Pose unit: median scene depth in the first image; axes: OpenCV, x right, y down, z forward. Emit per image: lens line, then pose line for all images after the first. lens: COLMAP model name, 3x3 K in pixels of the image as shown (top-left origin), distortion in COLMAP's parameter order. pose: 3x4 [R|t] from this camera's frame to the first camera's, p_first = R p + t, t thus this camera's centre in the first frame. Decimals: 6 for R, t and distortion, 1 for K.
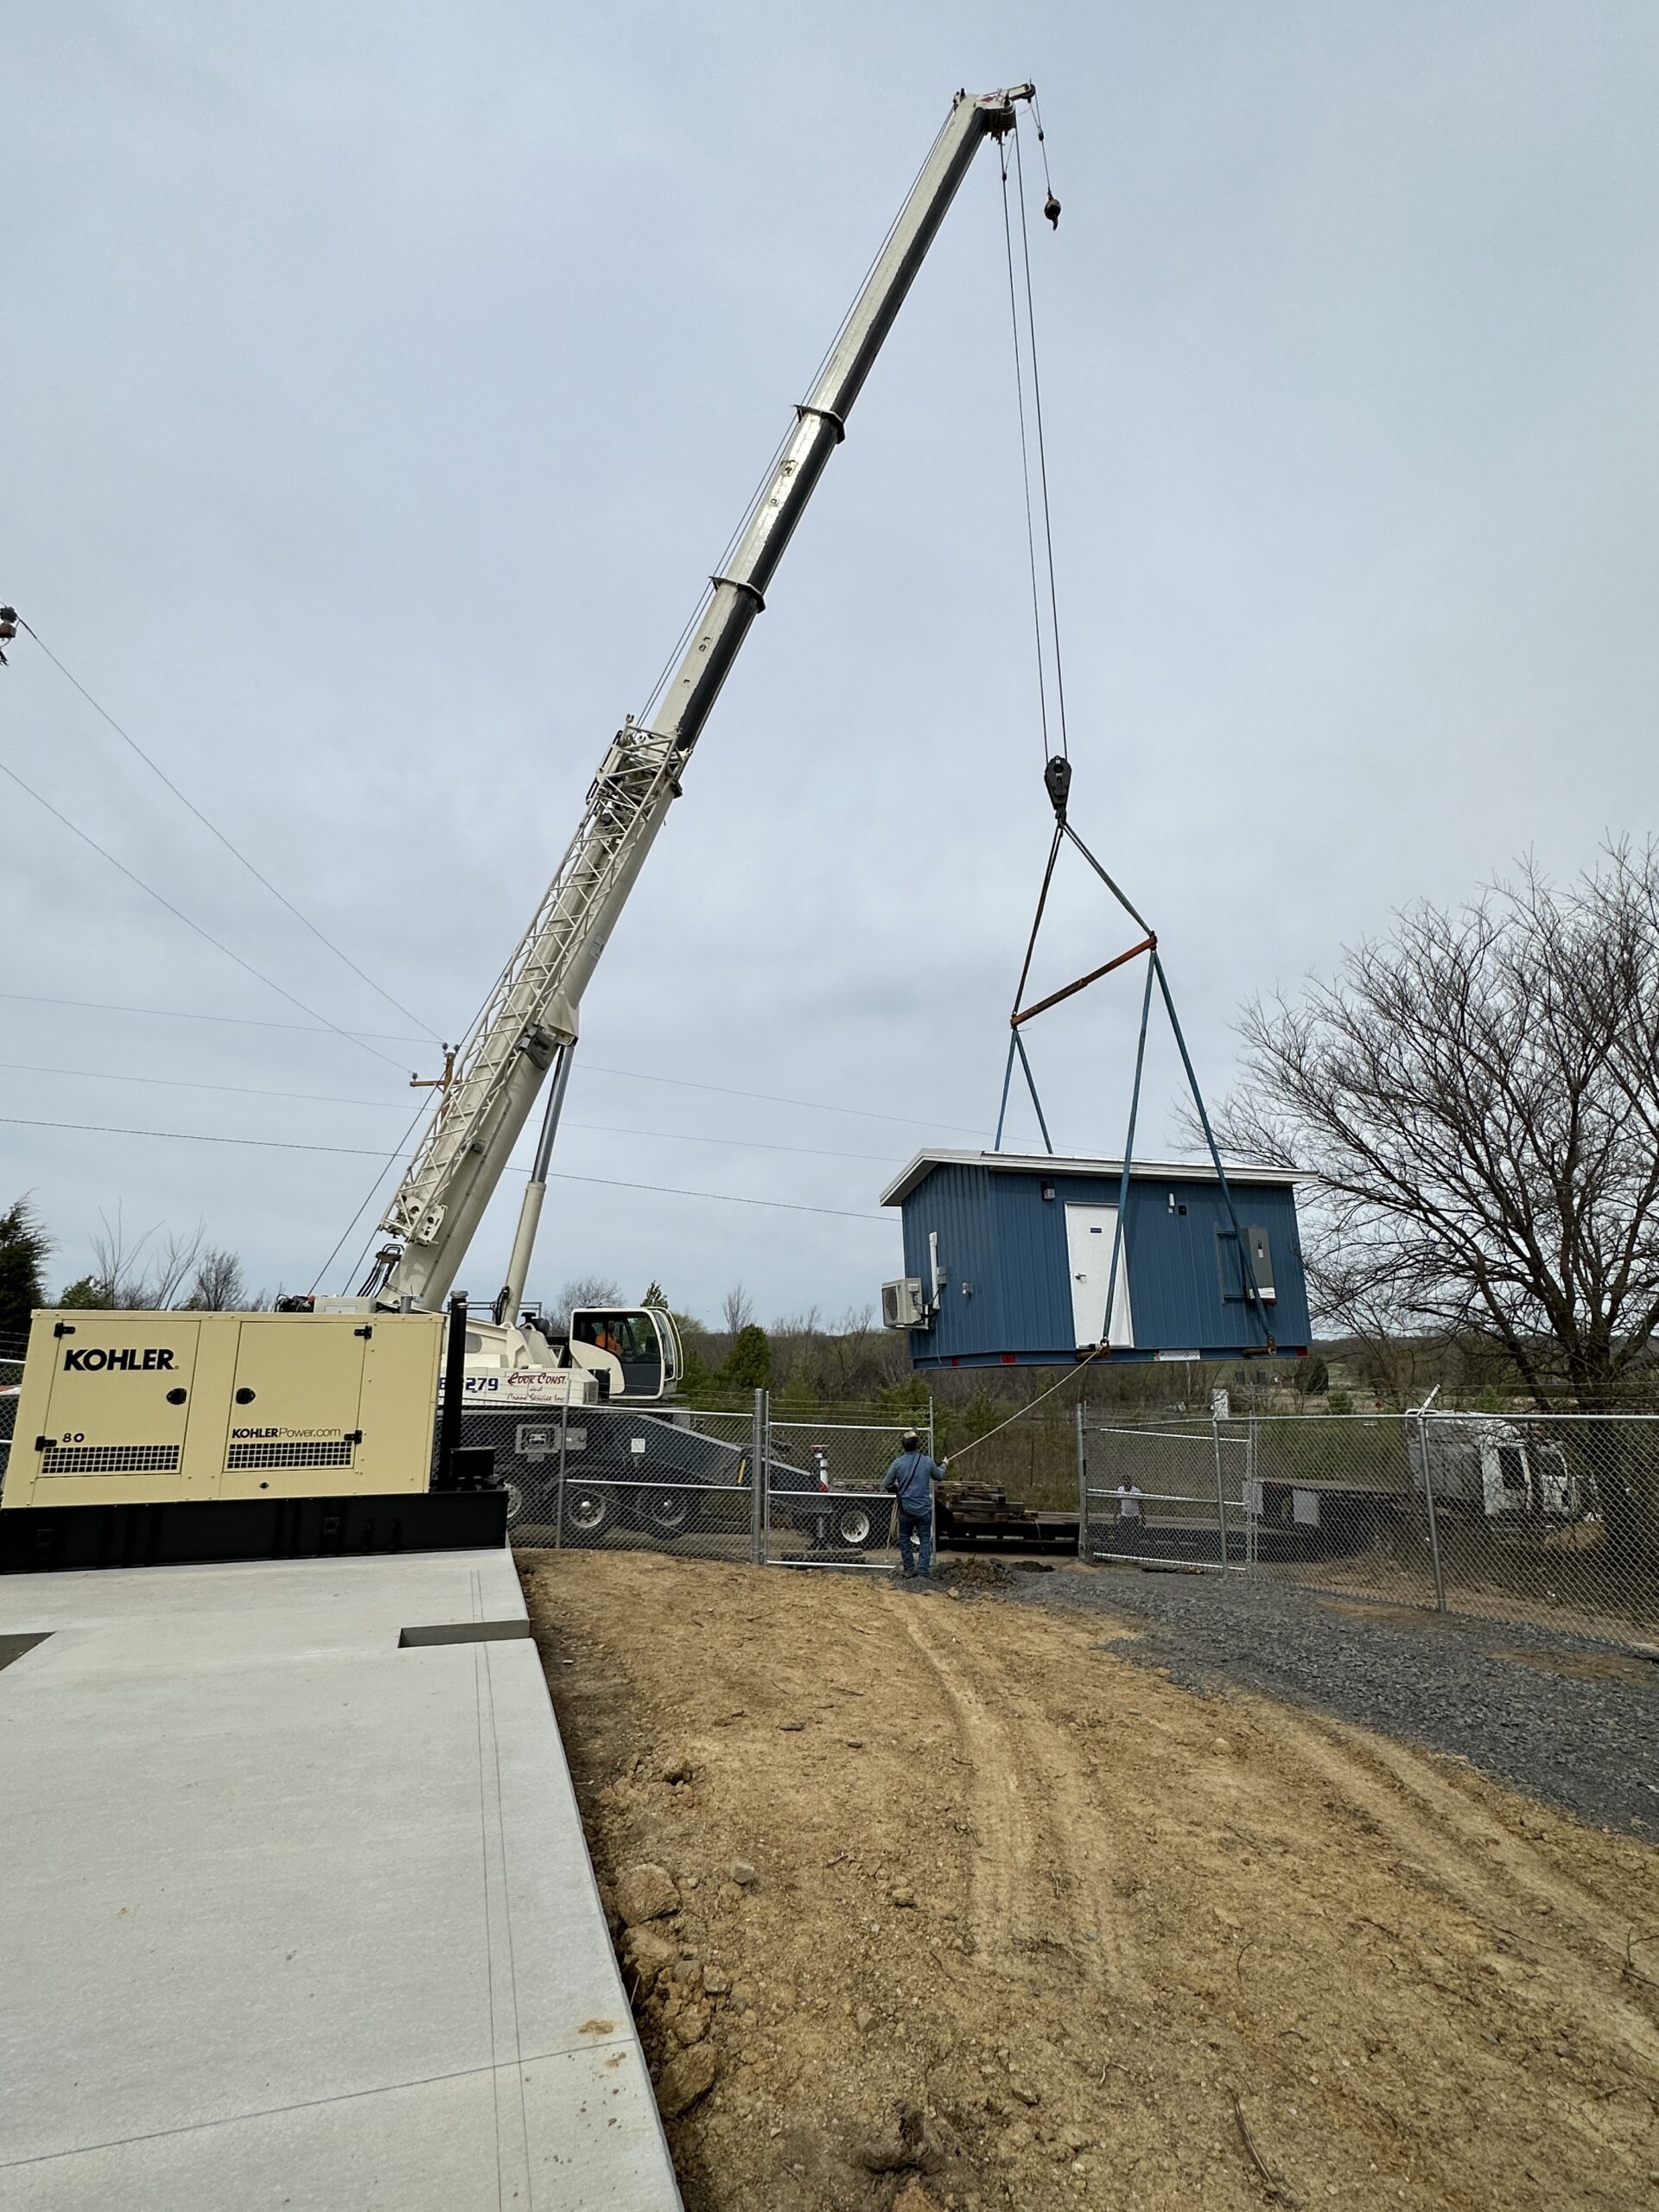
lens RADIAL K [[1056.6, 0, 829.5], [0, 1056.6, 1106.0], [0, 0, 1]] dist [-0.002137, -0.001081]
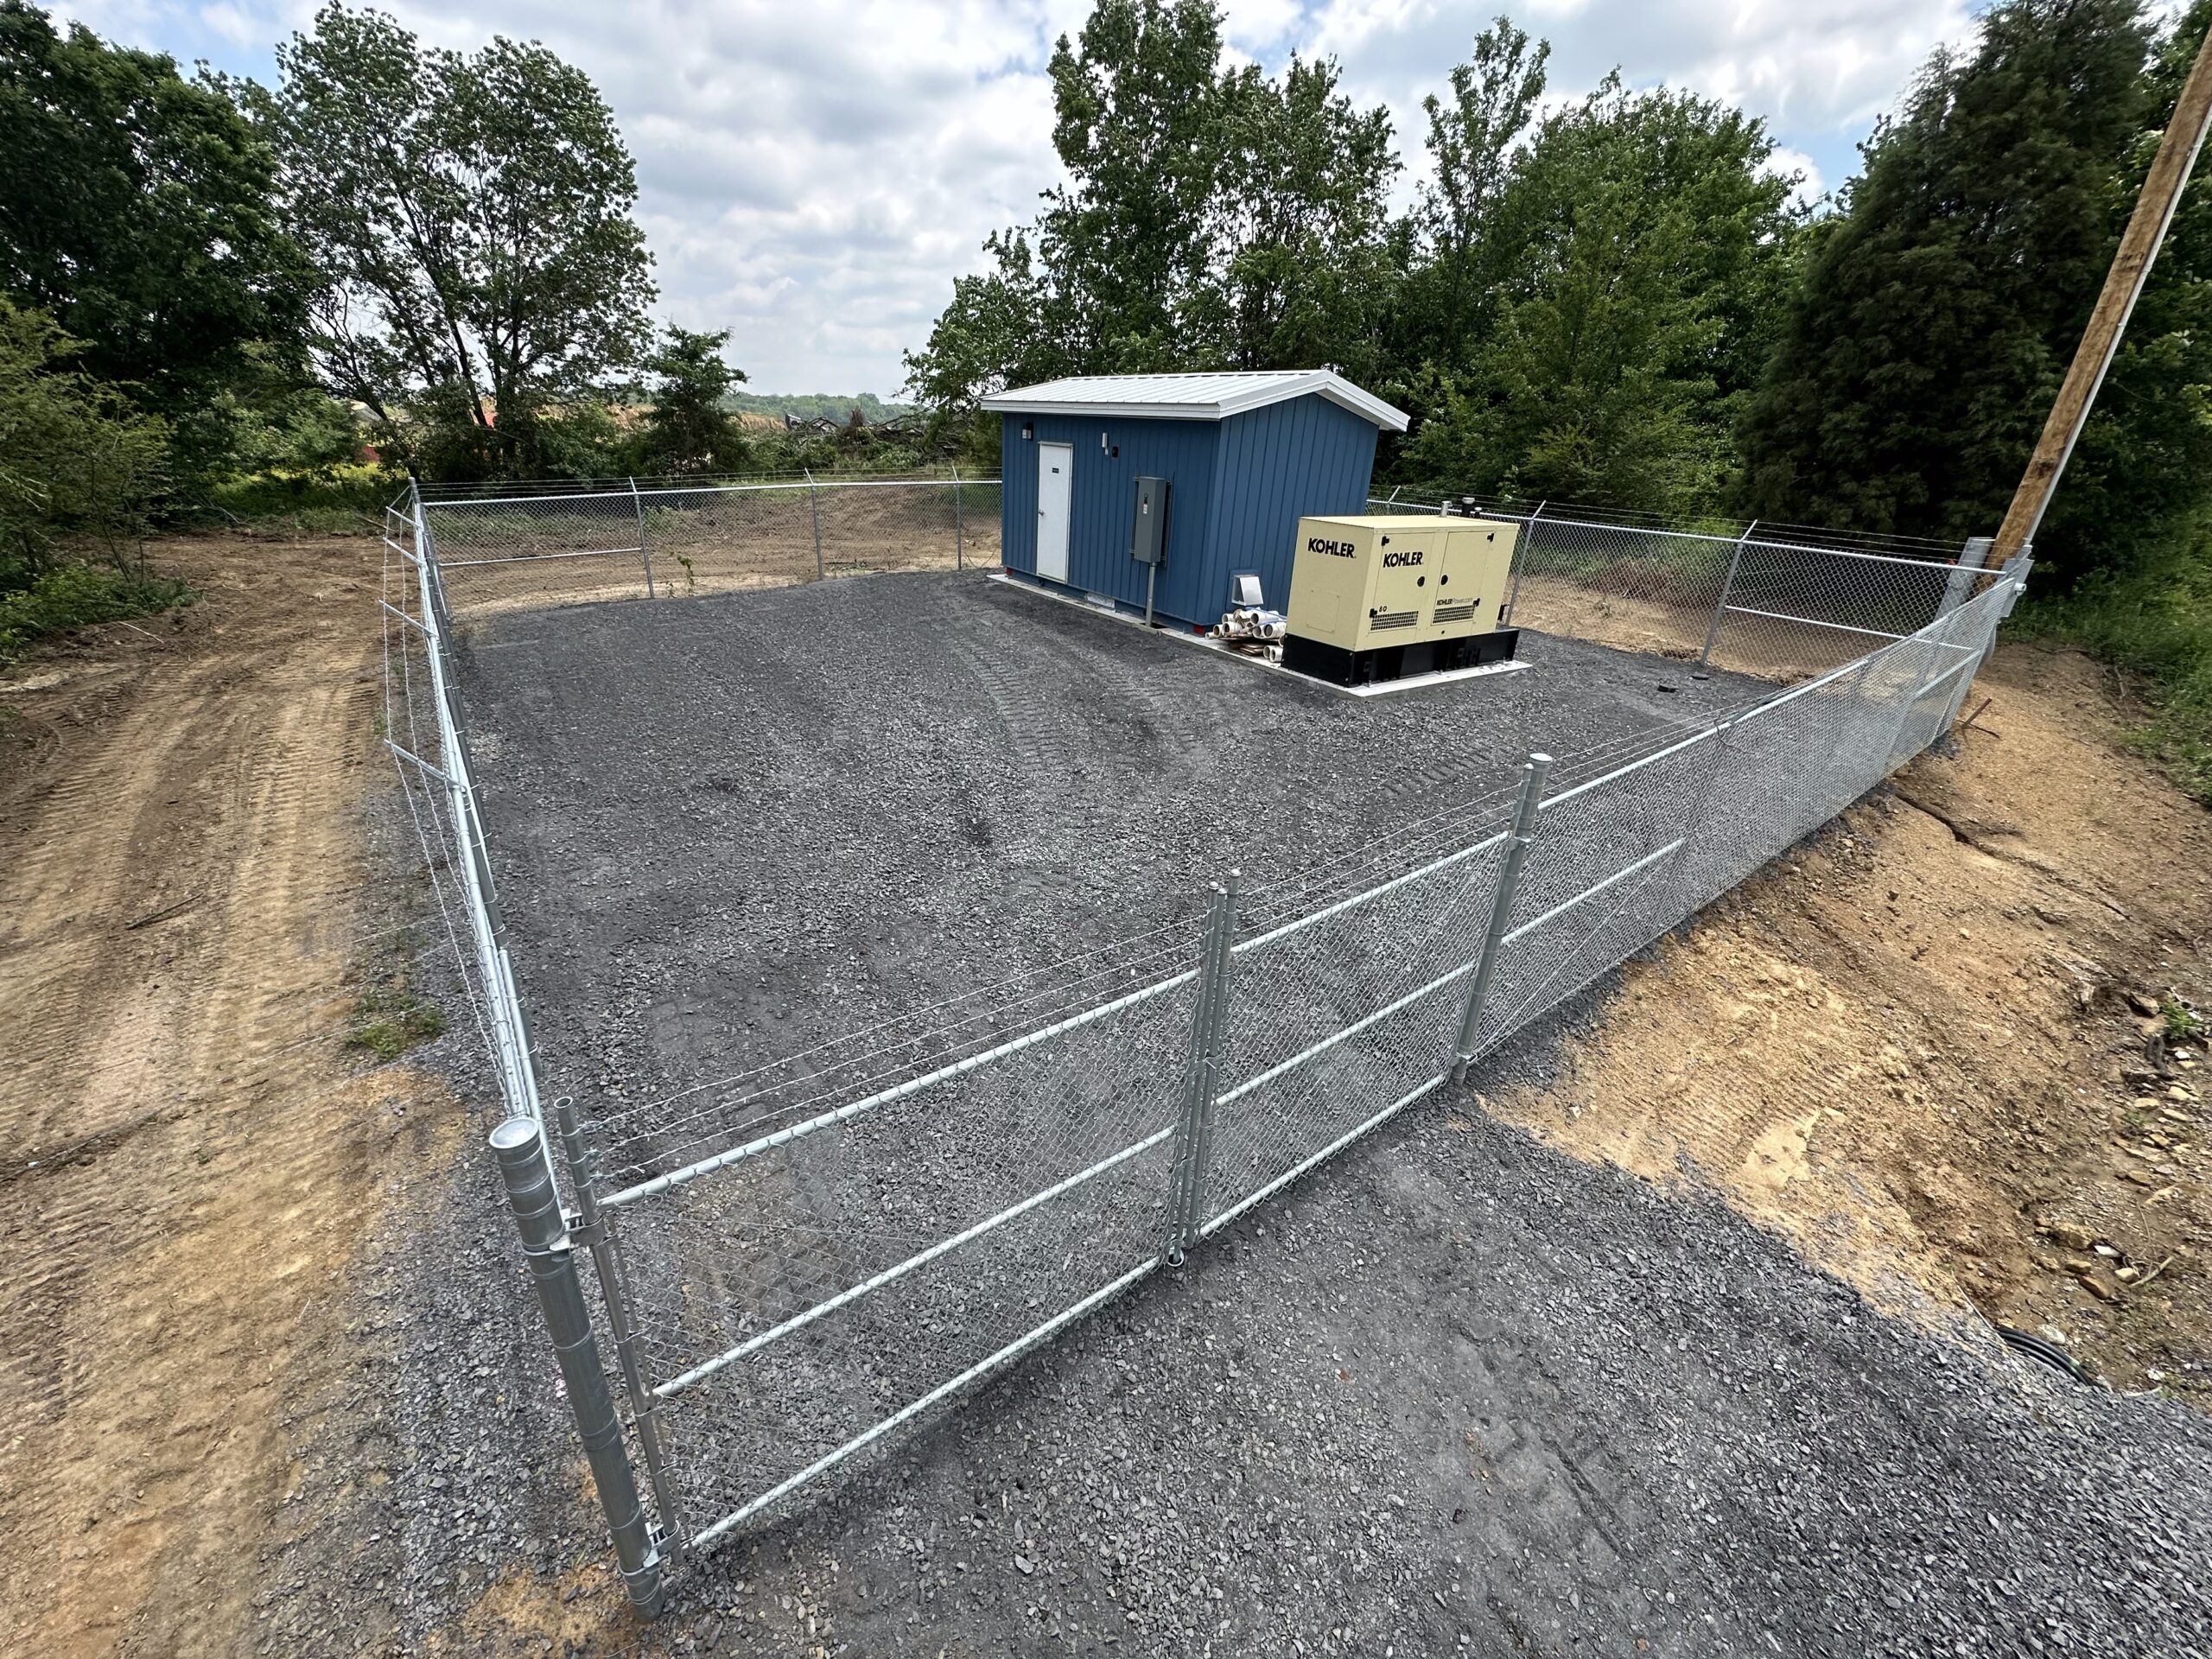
lens RADIAL K [[876.6, 0, 1106.0], [0, 876.6, 829.5], [0, 0, 1]] dist [-0.002902, 0.000314]
pose [[0.952065, -0.075537, 0.296422, -1.481066], [-0.129543, 0.778286, 0.614402, -0.180161], [-0.277111, -0.623350, 0.731193, -0.059838]]
